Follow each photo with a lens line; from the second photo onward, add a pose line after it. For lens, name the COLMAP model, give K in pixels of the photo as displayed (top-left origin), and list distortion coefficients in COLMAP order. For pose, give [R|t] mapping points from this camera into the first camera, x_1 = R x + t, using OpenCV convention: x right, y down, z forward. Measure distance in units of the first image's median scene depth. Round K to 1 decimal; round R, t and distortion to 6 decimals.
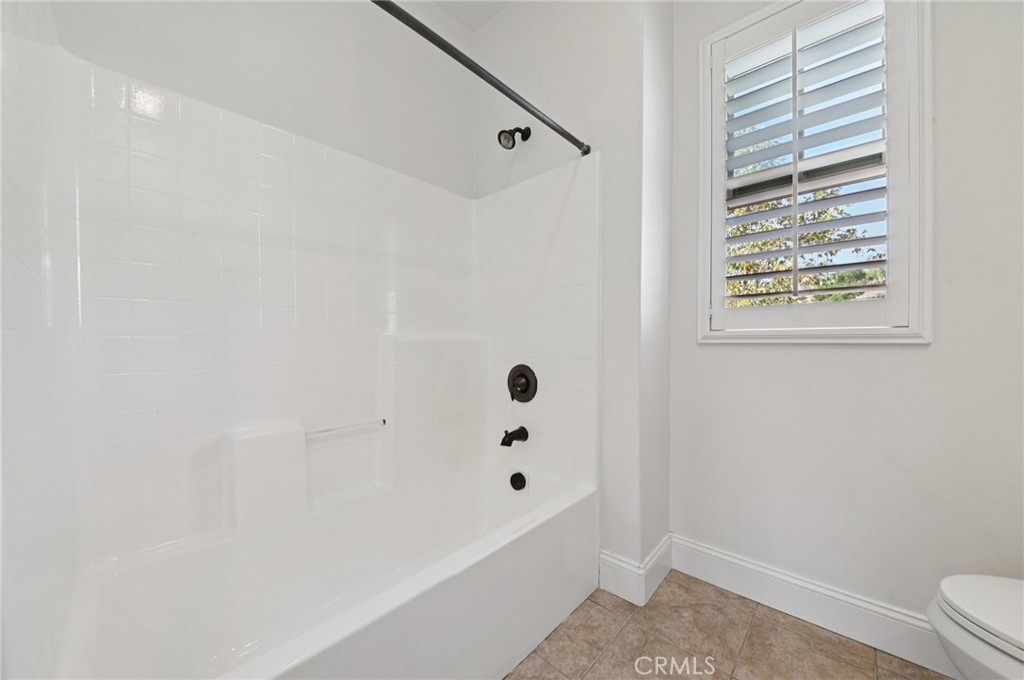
lens RADIAL K [[368.5, 0, 517.8], [0, 368.5, 342.2], [0, 0, 1]] dist [-0.016274, -0.000172]
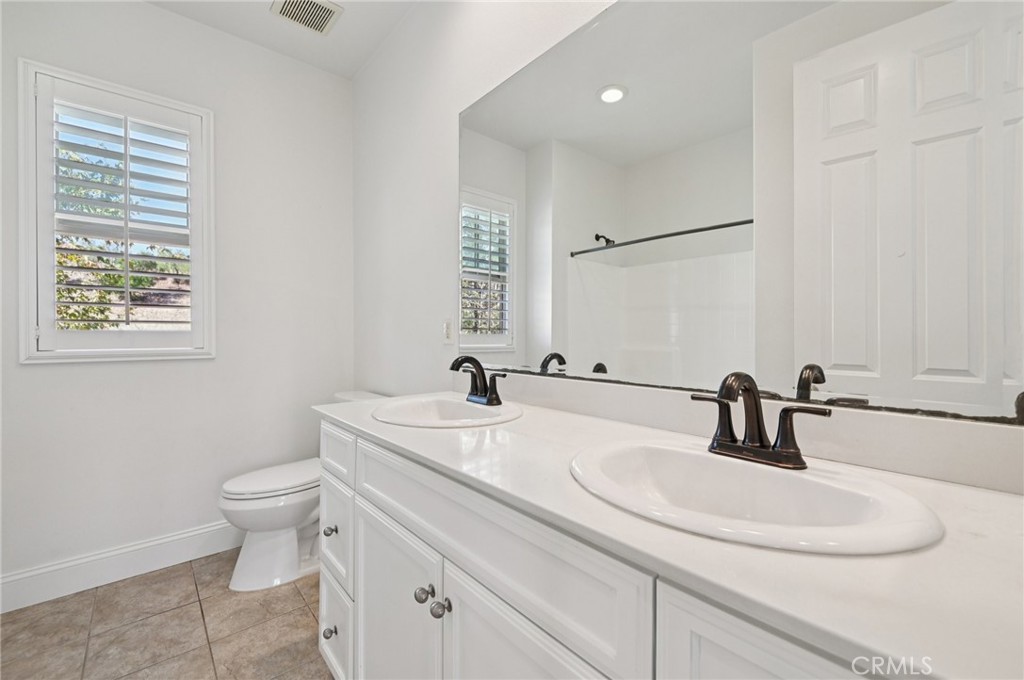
lens RADIAL K [[429.8, 0, 512.0], [0, 429.8, 340.0], [0, 0, 1]] dist [-0.001814, -0.000436]
pose [[0.116010, -0.007818, 0.993217, -0.555164], [0.008747, 0.999938, 0.006850, -0.065463], [-0.993210, 0.007893, 0.116071, -0.494015]]
